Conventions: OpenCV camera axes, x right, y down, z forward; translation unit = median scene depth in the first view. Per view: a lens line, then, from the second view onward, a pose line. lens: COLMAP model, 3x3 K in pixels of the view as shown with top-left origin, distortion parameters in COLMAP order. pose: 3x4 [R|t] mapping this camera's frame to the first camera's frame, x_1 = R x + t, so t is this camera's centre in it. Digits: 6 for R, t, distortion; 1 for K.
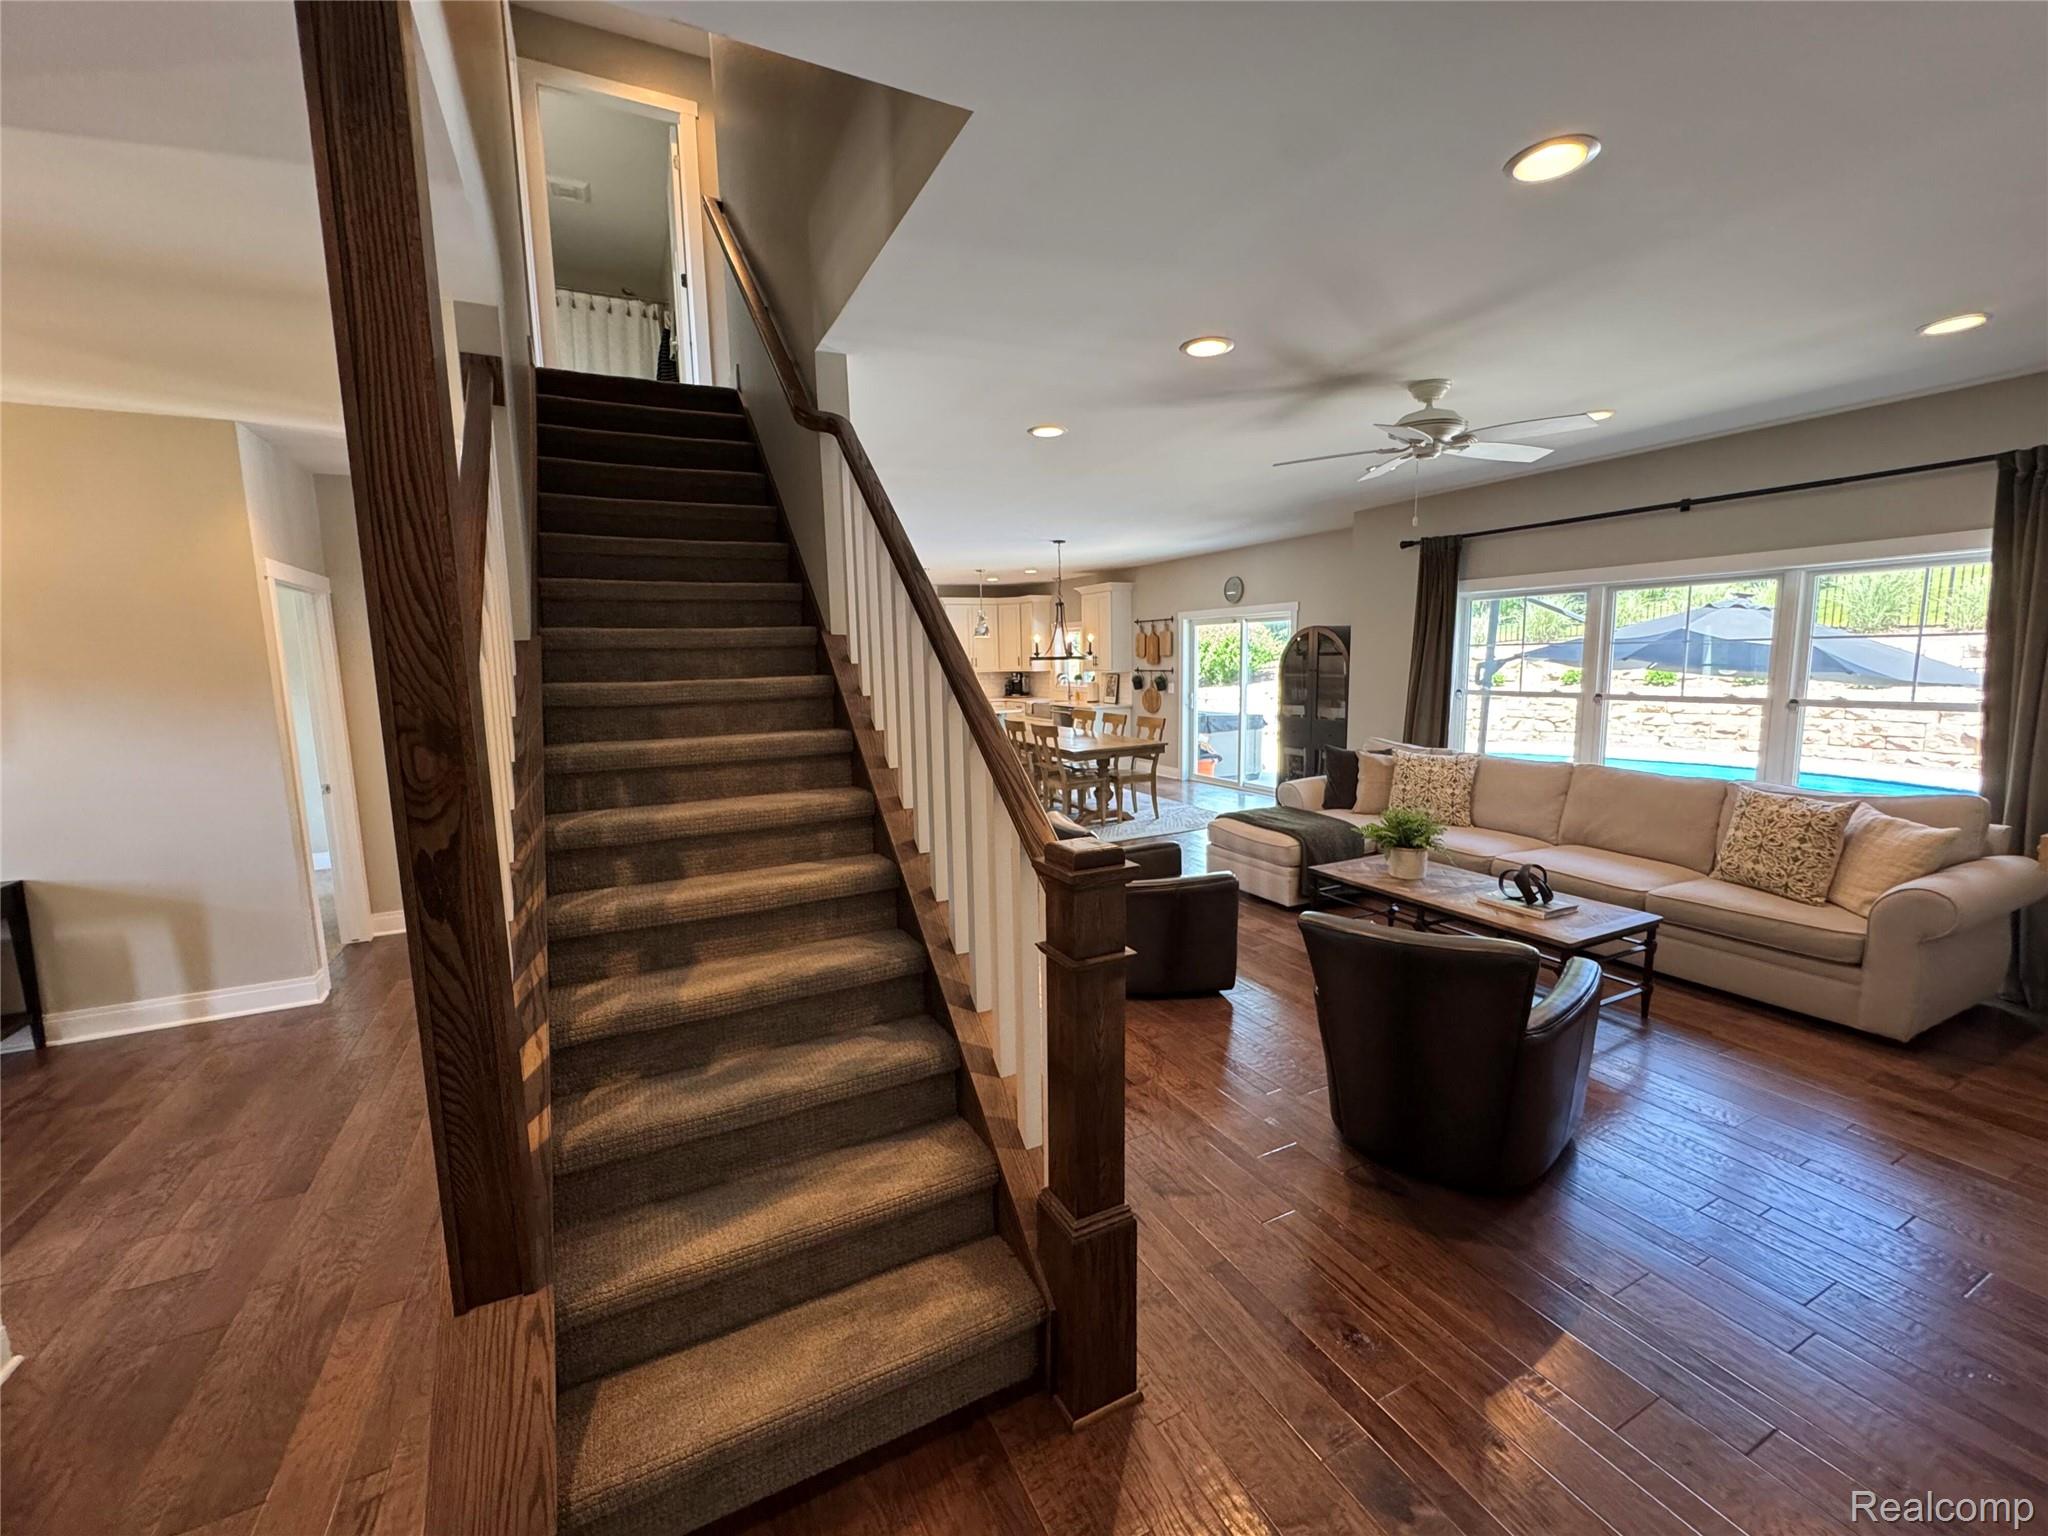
lens RADIAL K [[823.9, 0, 1013.4], [0, 823.9, 760.1], [0, 0, 1]] dist [-0.001813, -0.000022]
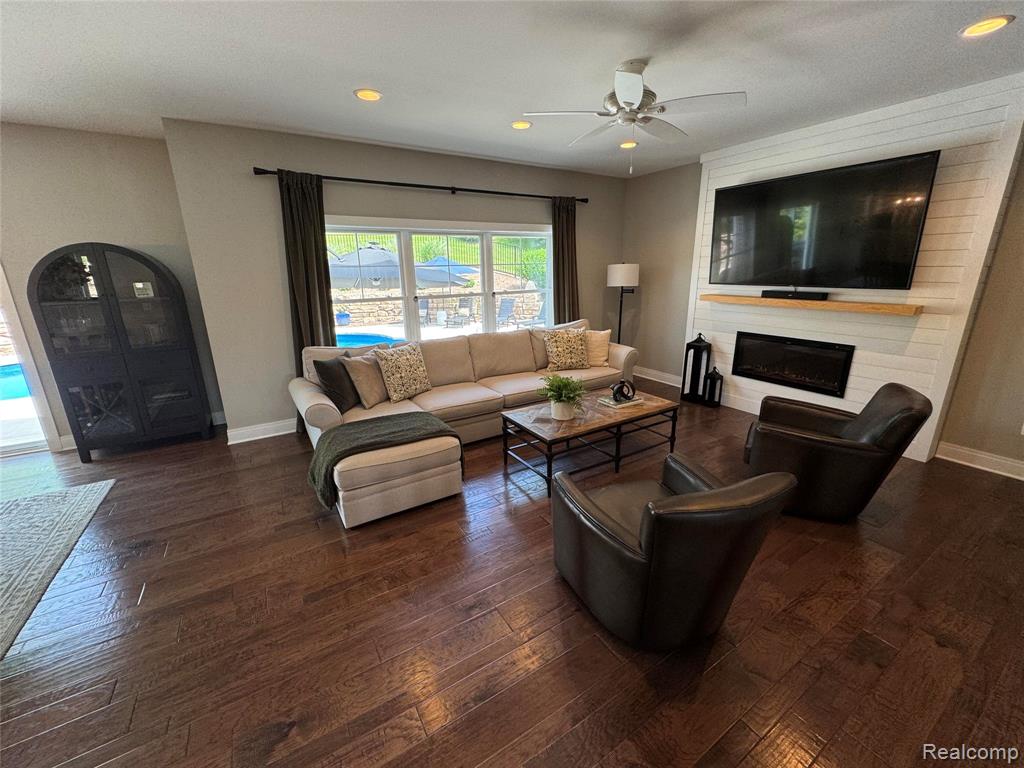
lens RADIAL K [[411.9, 0, 512.1], [0, 411.9, 381.7], [0, 0, 1]] dist [-0.001813, -0.000022]
pose [[-0.090514, -0.247585, 0.964629, -0.293046], [0.141141, 0.955639, 0.258521, -0.166200], [-0.985843, 0.159548, -0.051554, 1.403111]]
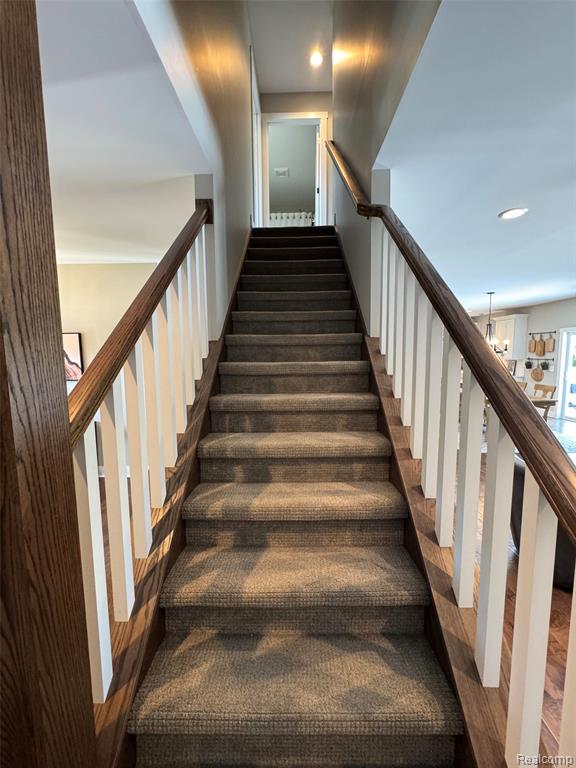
lens RADIAL K [[308.9, 0, 287.7], [0, 308.9, 385.2], [0, 0, 1]] dist [-0.001813, -0.000022]
pose [[0.888142, 0.061682, -0.455411, -0.079003], [-0.067100, 0.997737, 0.004279, -0.046630], [0.454644, 0.026757, 0.890271, 0.372727]]
